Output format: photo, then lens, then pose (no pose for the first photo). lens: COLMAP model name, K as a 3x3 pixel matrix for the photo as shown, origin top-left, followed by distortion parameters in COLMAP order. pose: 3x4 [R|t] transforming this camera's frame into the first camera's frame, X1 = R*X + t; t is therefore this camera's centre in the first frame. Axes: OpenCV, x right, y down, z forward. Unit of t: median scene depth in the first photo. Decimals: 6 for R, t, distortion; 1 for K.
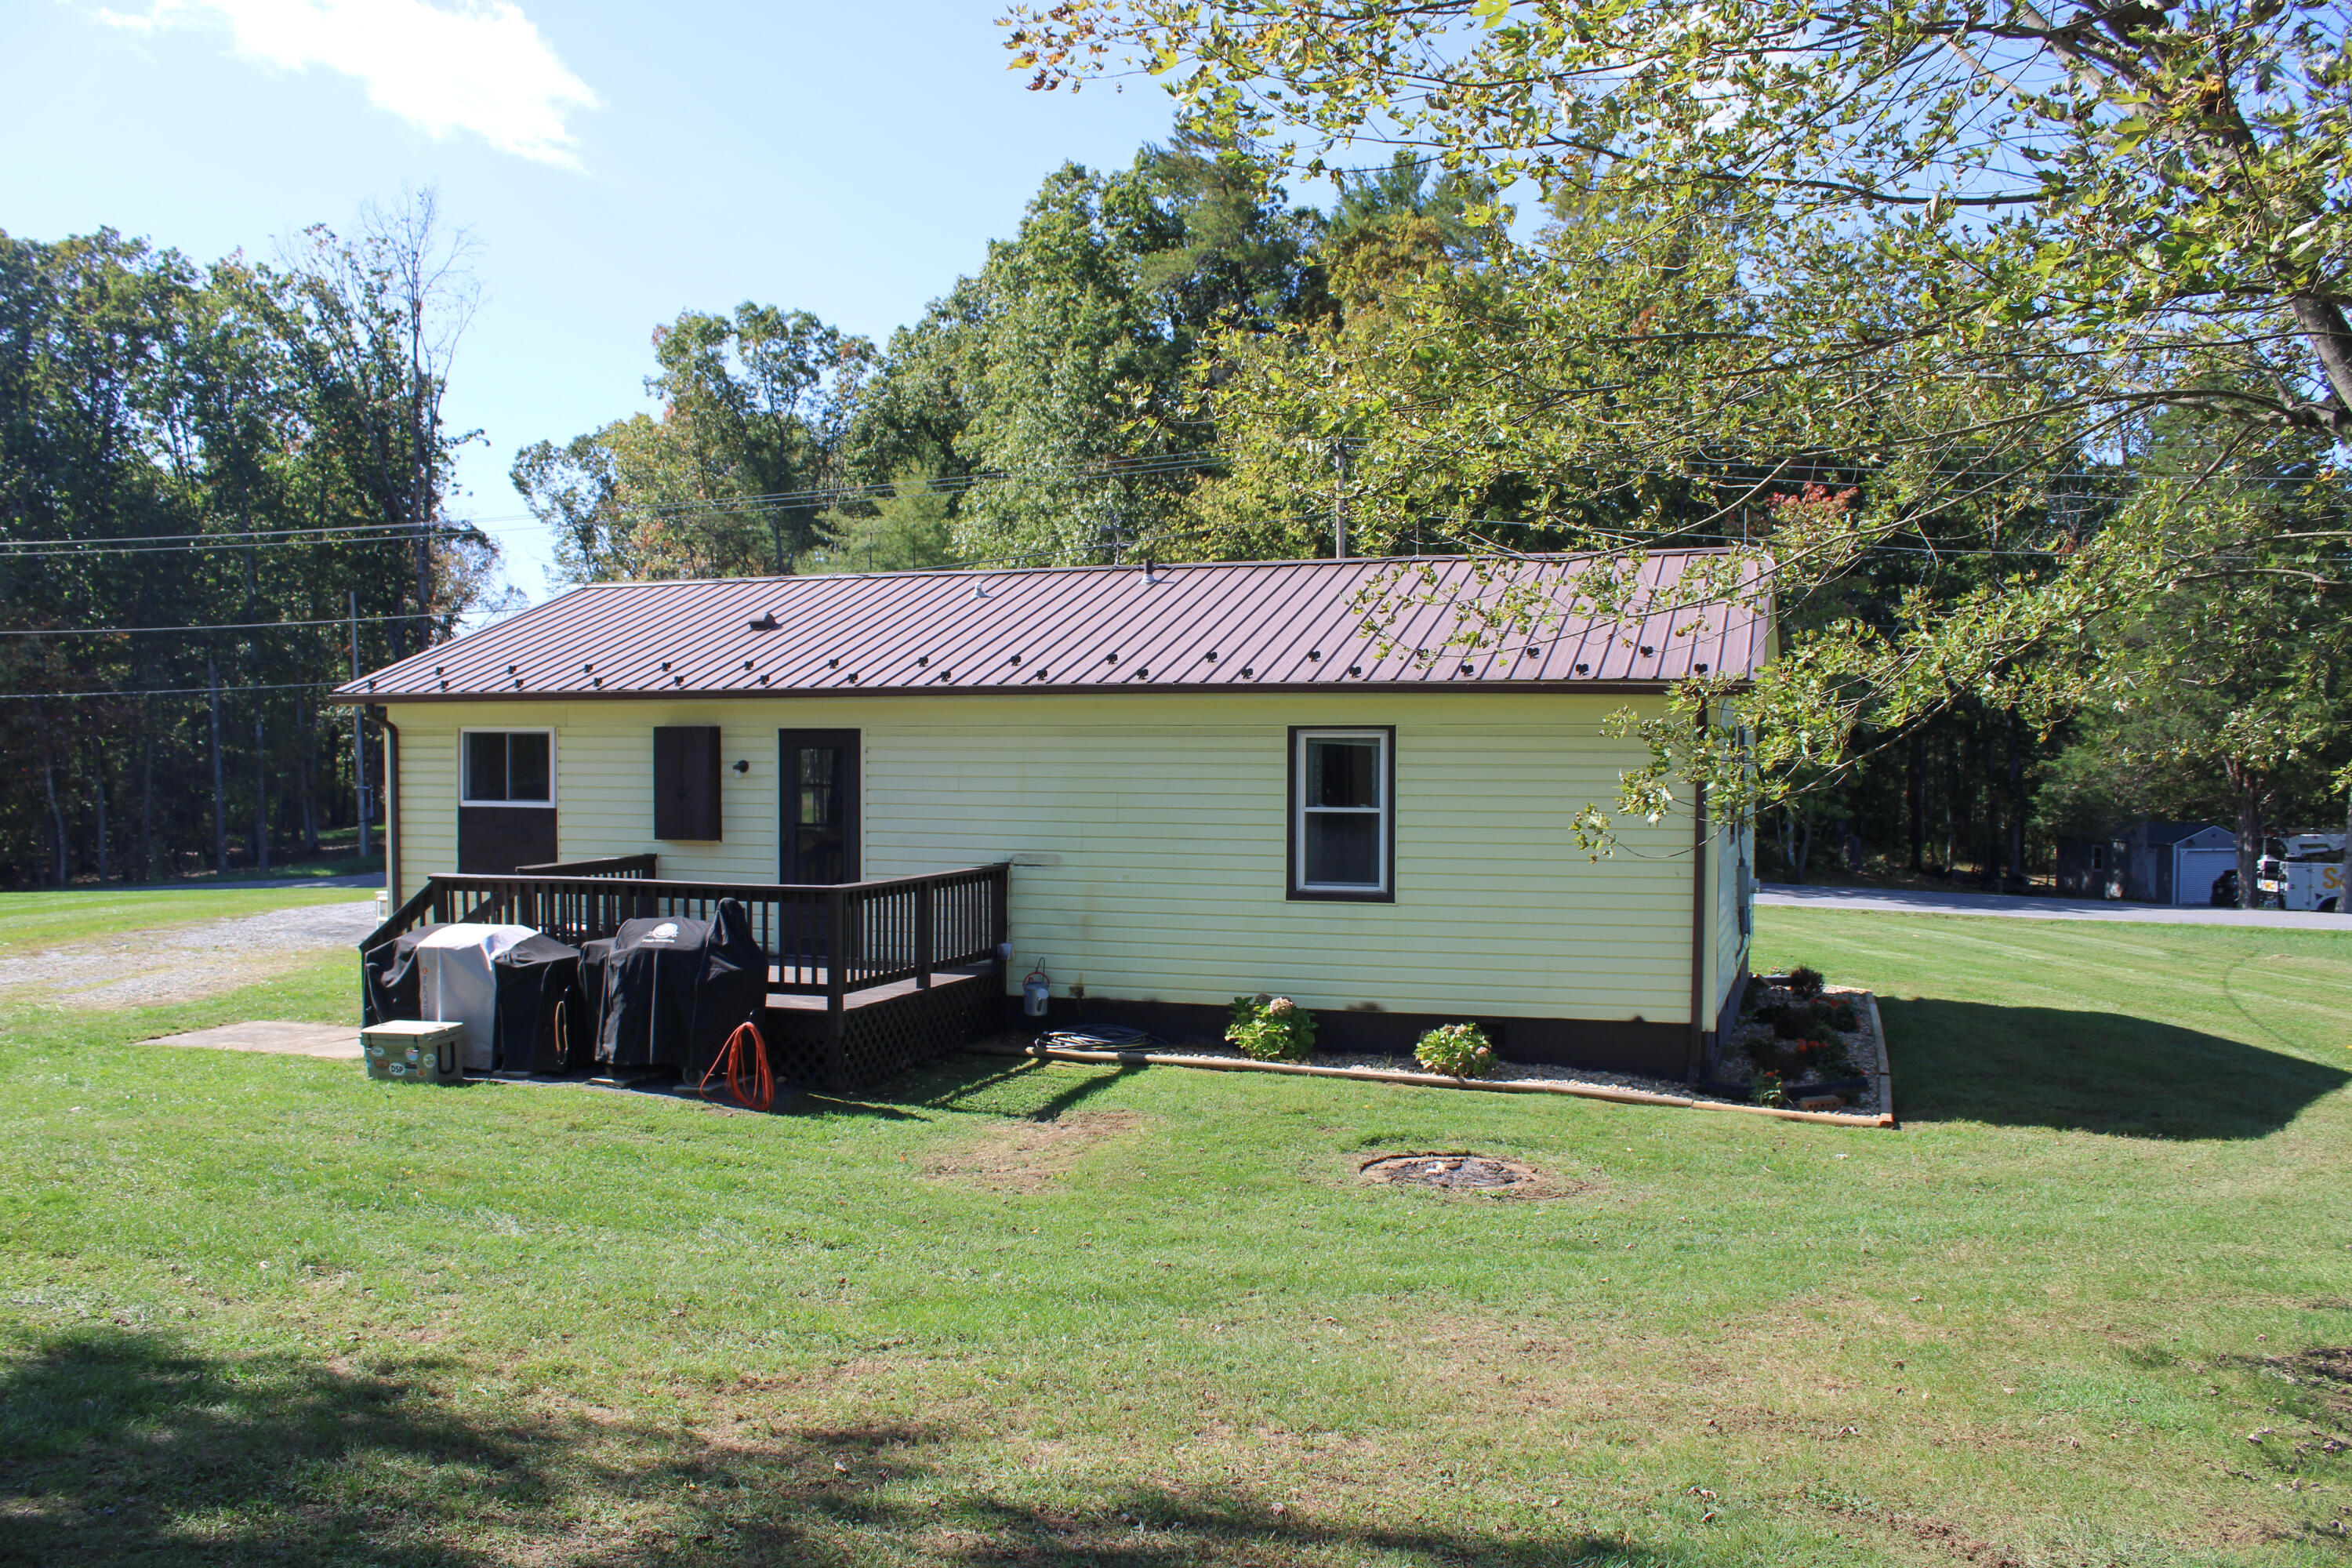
lens RADIAL K [[1942.2, 0, 1166.7], [0, 1942.2, 785.8], [0, 0, 1]] dist [-0.161568, 0.130774]
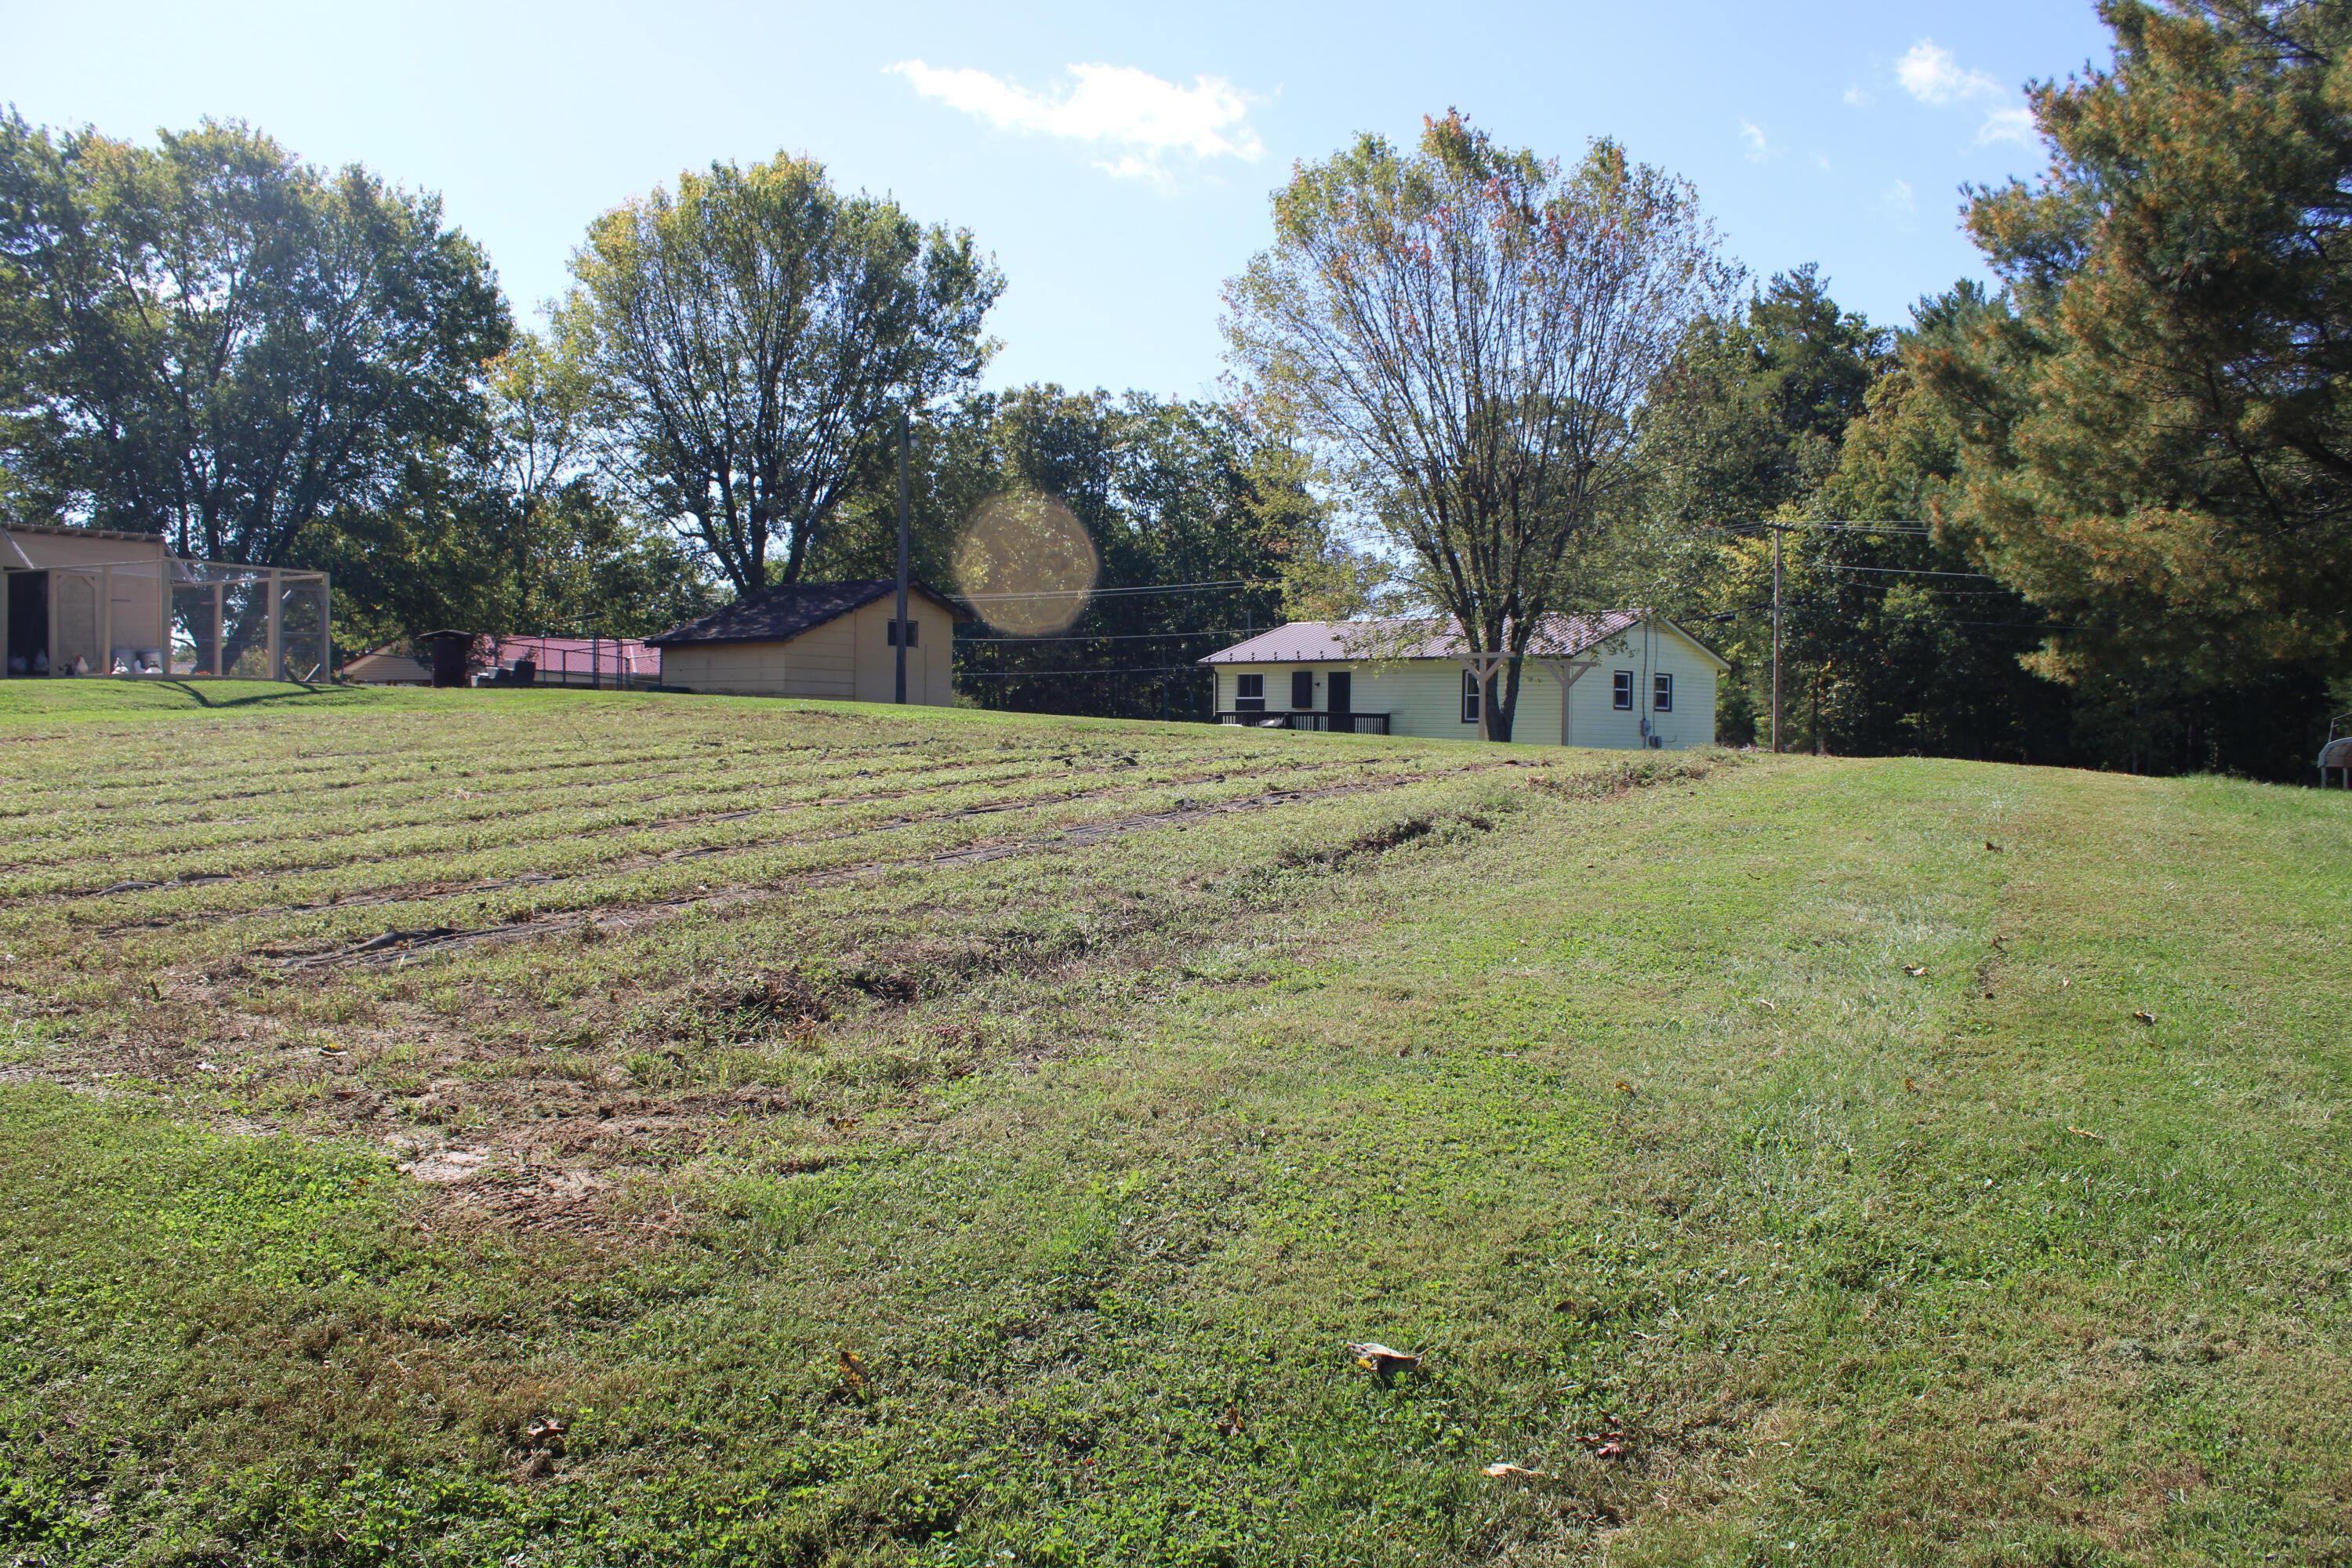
lens RADIAL K [[1942.2, 0, 1166.7], [0, 1942.2, 785.8], [0, 0, 1]] dist [-0.161568, 0.130774]
pose [[0.890829, 0.021992, -0.453807, 1.095768], [-0.021165, 0.999752, 0.006903, 0.152158], [0.453846, 0.003455, 0.891073, -2.111093]]
